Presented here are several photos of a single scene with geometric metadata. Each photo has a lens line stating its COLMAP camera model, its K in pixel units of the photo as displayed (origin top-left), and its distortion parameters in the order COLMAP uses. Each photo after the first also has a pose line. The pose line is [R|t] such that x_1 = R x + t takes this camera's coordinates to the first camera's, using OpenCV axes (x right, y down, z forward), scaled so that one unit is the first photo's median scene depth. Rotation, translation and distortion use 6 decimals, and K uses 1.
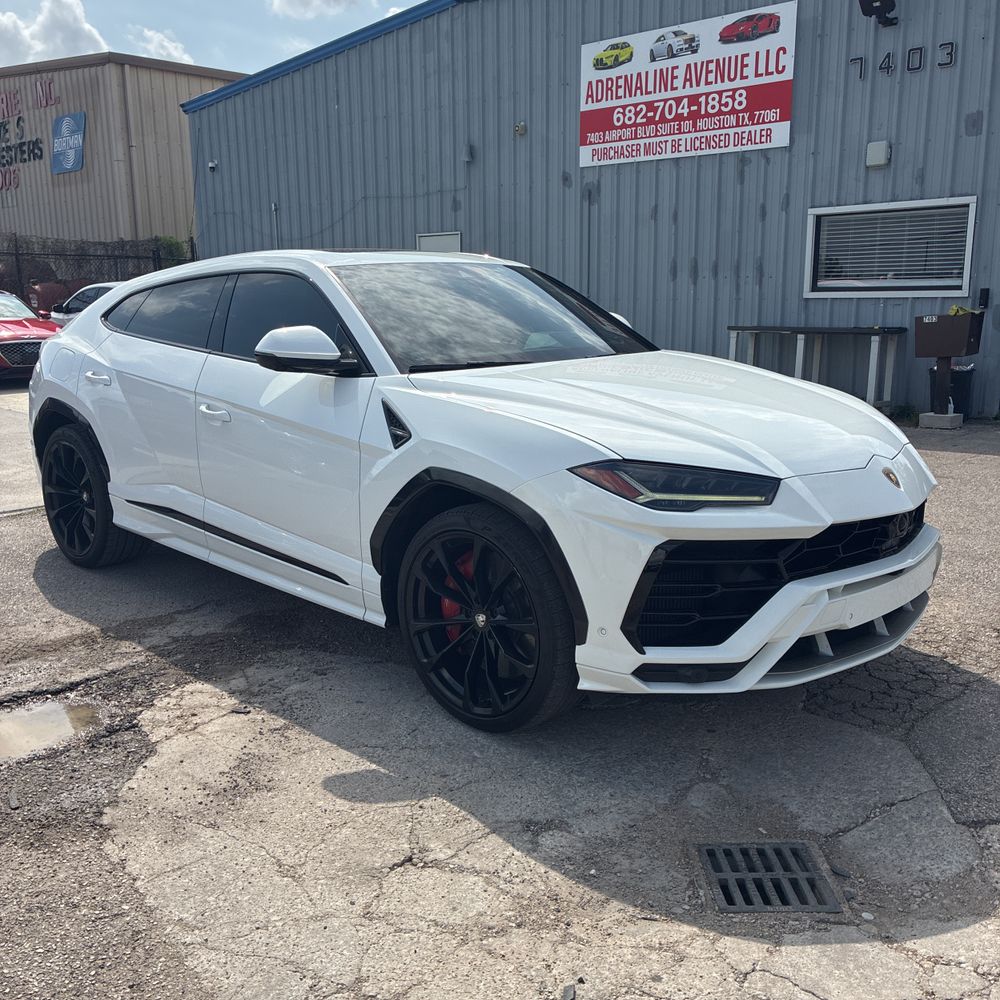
lens RADIAL K [[1024.5, 0, 498.8], [0, 1024.5, 501.4], [0, 0, 1]] dist [0.027246, 0.000000]
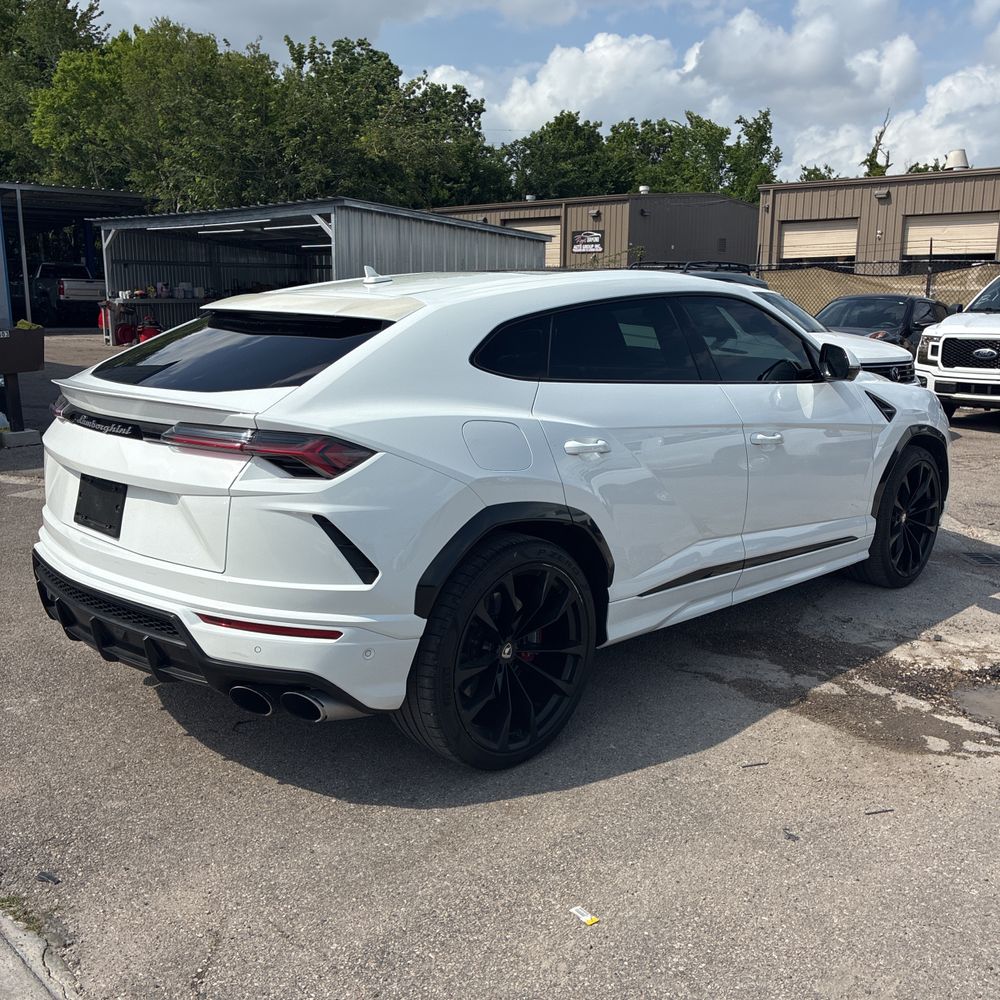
lens RADIAL K [[1024.5, 0, 512.4], [0, 1024.5, 494.6], [0, 0, 1]] dist [0.027246, 0.000000]
pose [[0.002822, -0.187907, 0.982183, -0.505375], [0.200383, 0.962372, 0.183541, -0.106483], [-0.979714, 0.196295, 0.040370, 0.487370]]
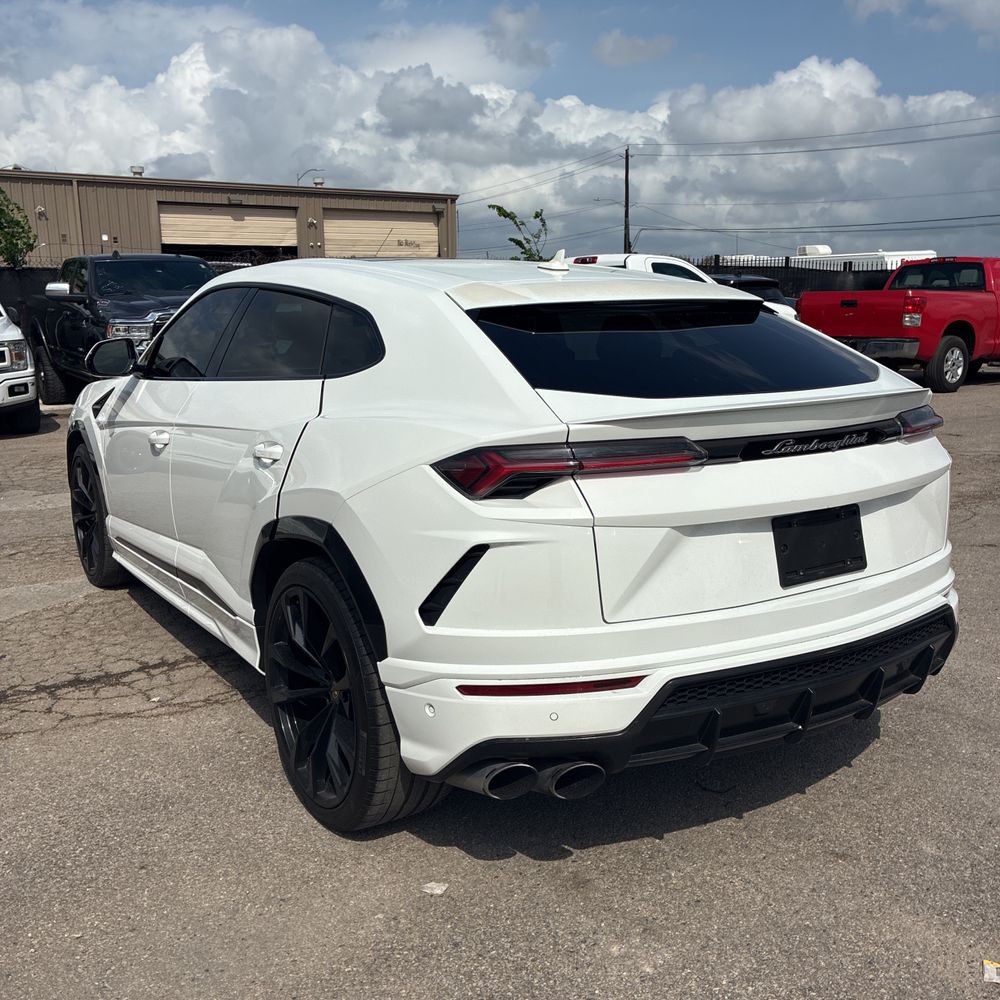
lens RADIAL K [[1024.5, 0, 493.7], [0, 1024.5, 507.1], [0, 0, 1]] dist [0.027246, 0.000000]
pose [[-0.976313, -0.021099, 0.215331, -0.177705], [0.067531, 0.915798, 0.395921, -0.181585], [-0.205554, 0.401084, -0.892681, 0.852601]]
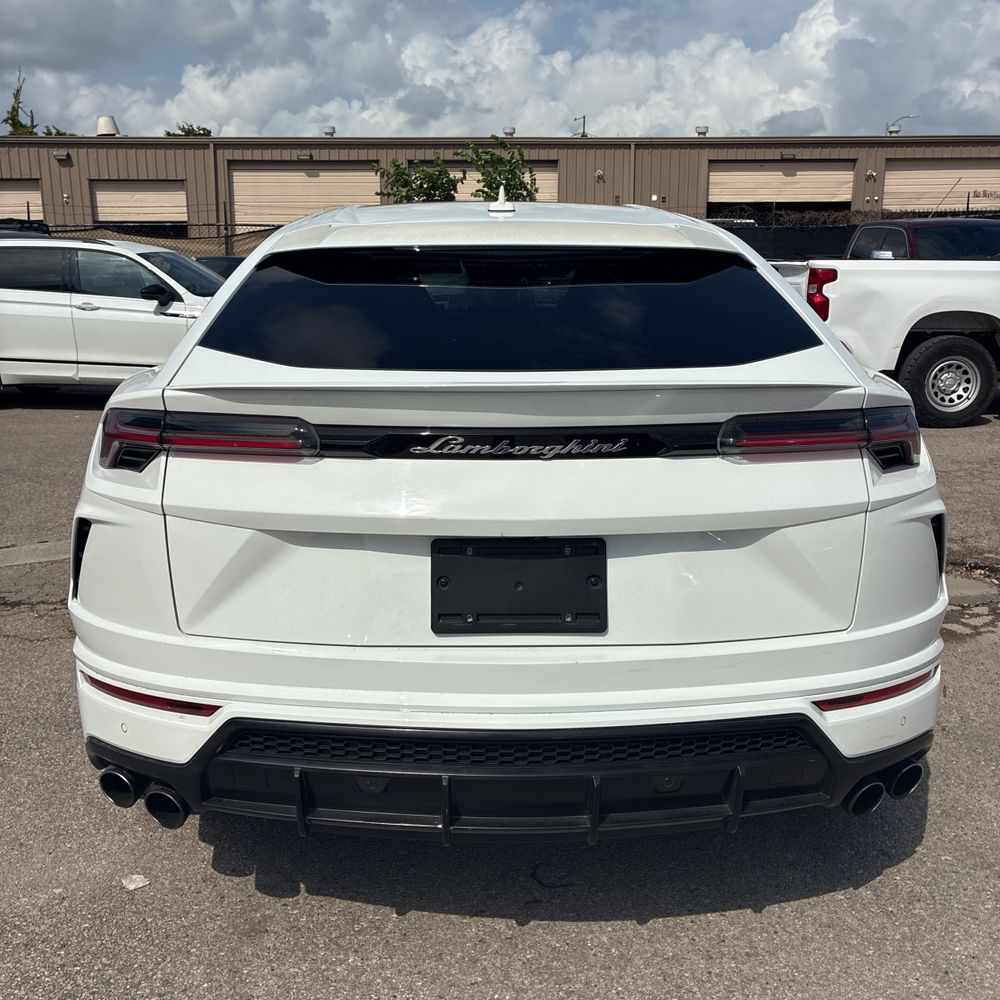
lens RADIAL K [[1024.5, 0, 490.8], [0, 1024.5, 487.1], [0, 0, 1]] dist [0.027246, 0.000000]
pose [[-0.712877, -0.138140, 0.687549, -0.315894], [0.158913, 0.923085, 0.350230, -0.149436], [-0.683047, 0.358932, -0.636094, 0.731002]]
